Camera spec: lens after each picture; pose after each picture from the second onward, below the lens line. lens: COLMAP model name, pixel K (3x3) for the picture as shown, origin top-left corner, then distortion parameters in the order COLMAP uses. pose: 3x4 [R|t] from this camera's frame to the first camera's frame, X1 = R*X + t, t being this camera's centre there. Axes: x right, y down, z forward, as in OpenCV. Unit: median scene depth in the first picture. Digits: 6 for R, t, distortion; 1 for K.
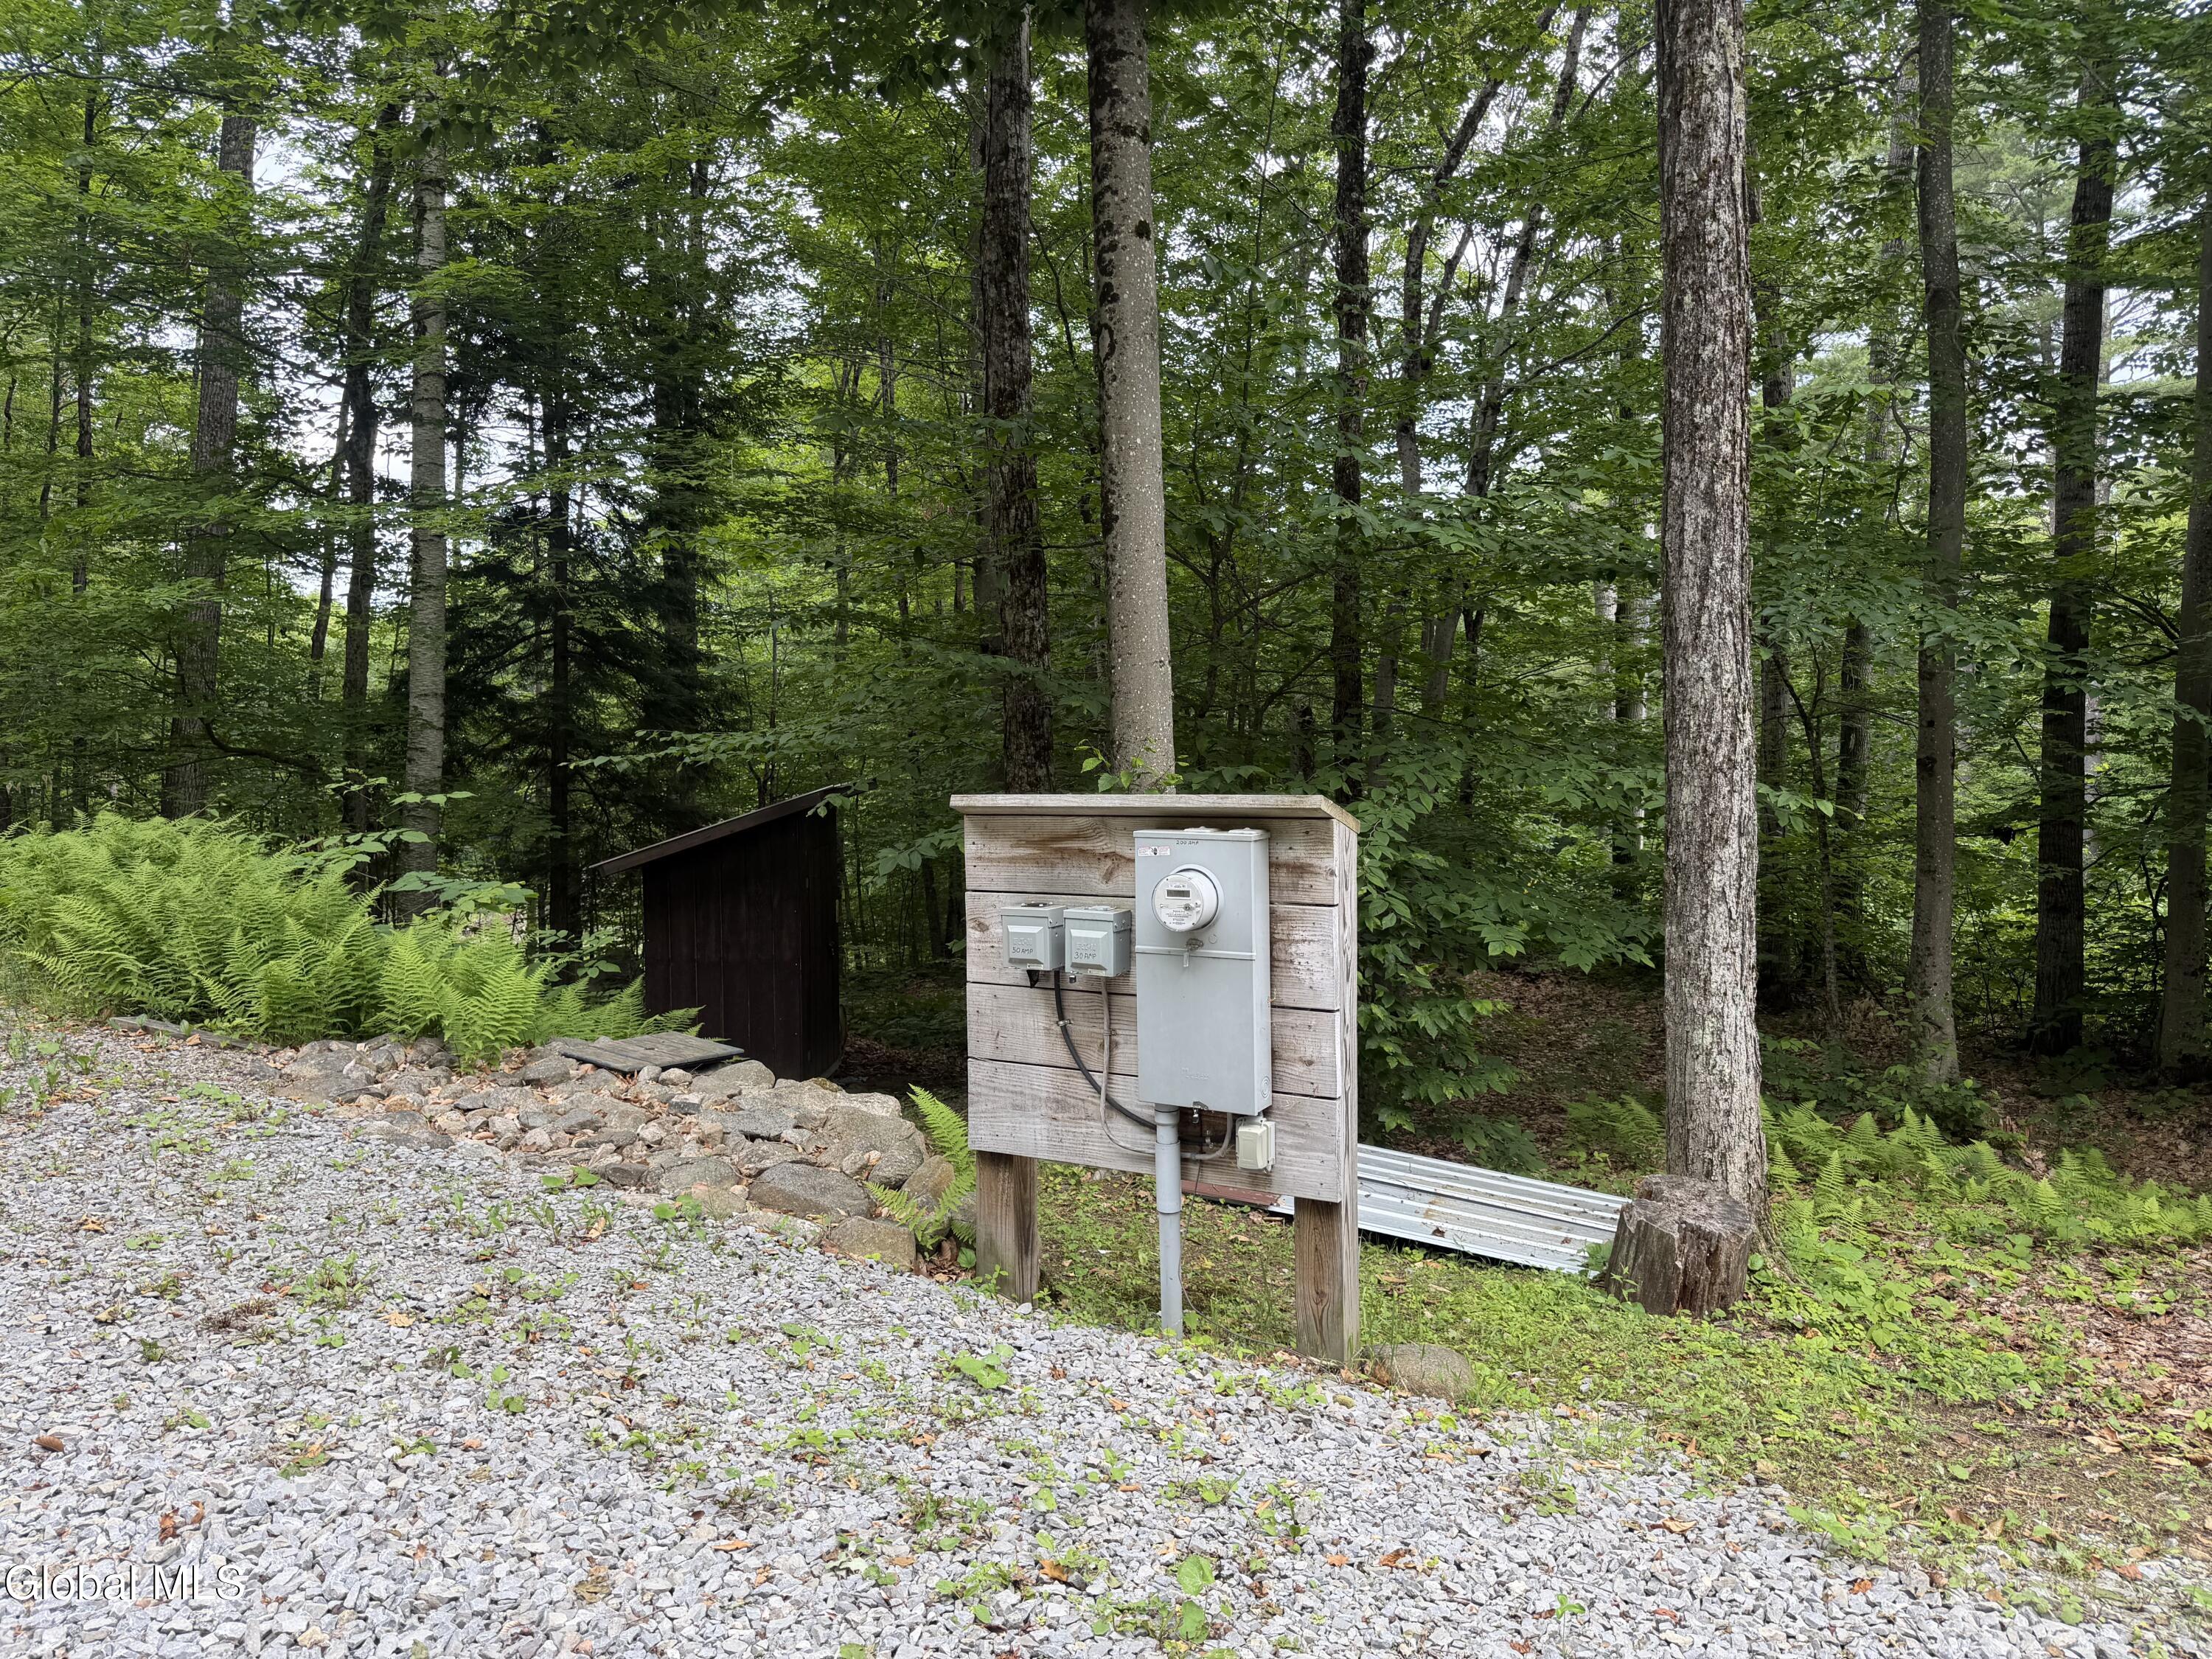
lens RADIAL K [[1545.4, 0, 1068.2], [0, 1545.4, 847.5], [0, 0, 1]] dist [0.116434, -0.175368]
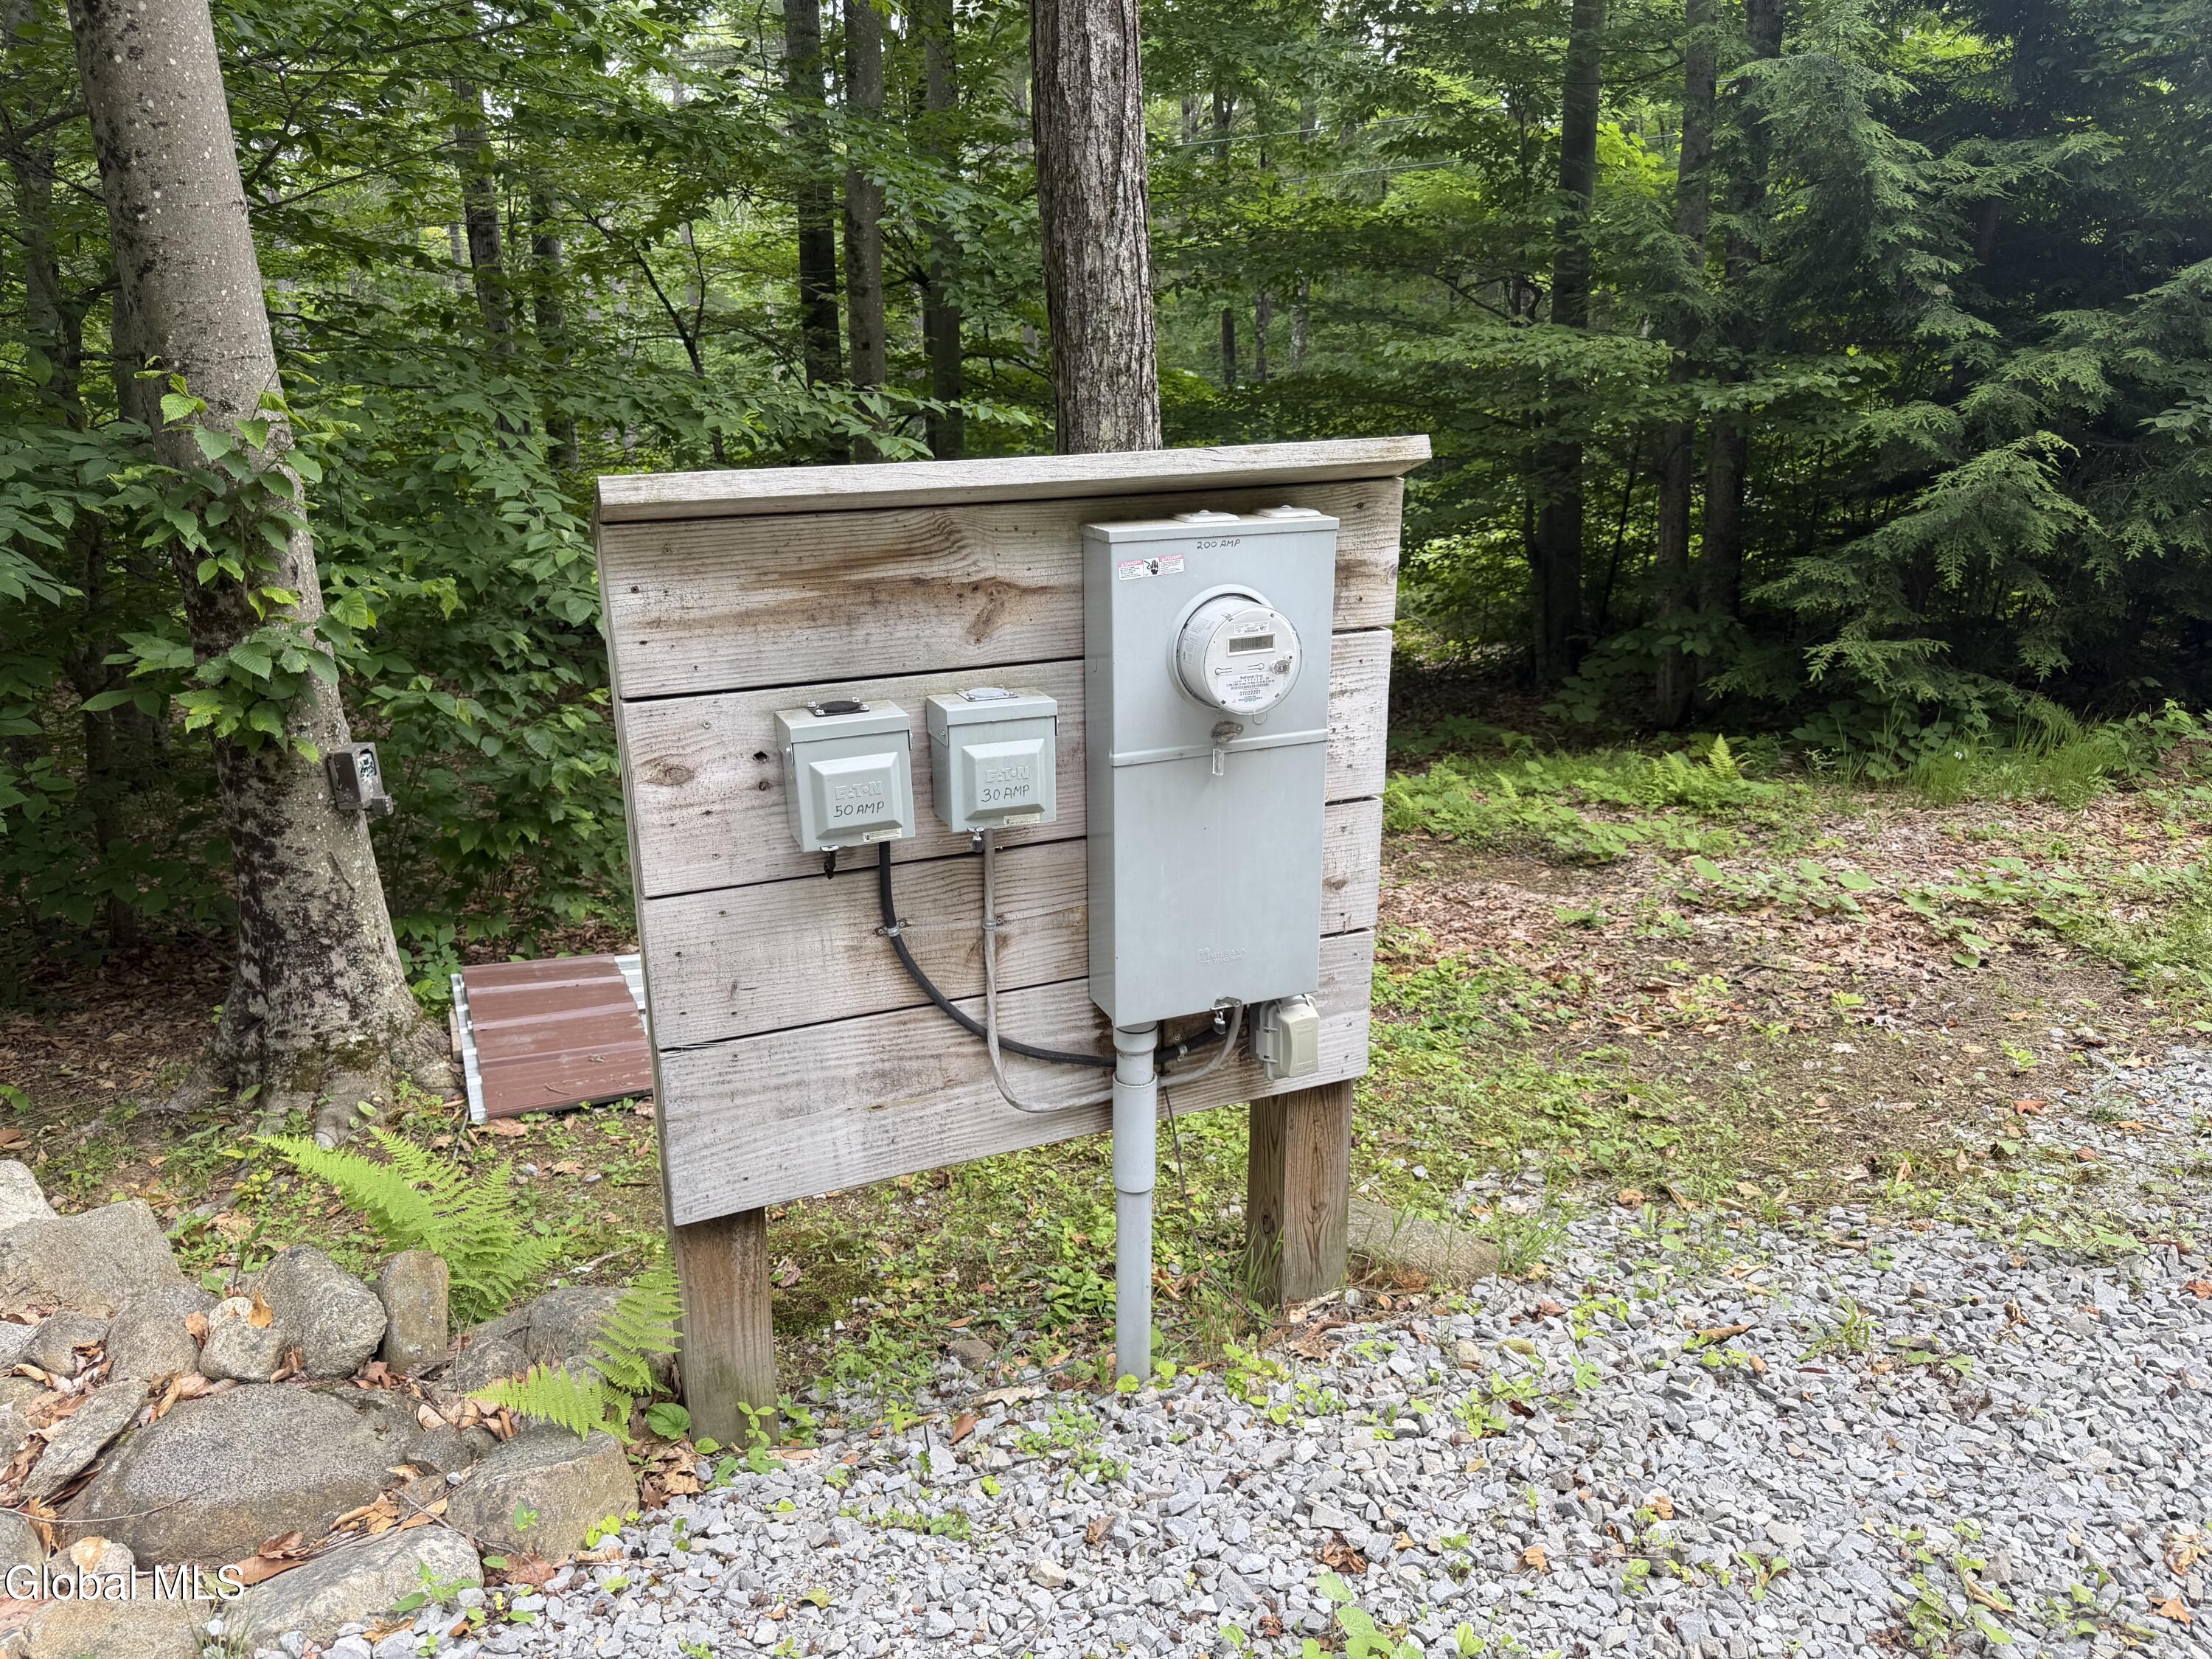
lens RADIAL K [[1545.4, 0, 1068.2], [0, 1545.4, 847.5], [0, 0, 1]] dist [0.116434, -0.175368]
pose [[0.596113, -0.239354, 0.766393, -0.348798], [0.061315, 0.965314, 0.253788, -0.037128], [-0.800556, -0.104295, 0.590113, 0.656058]]
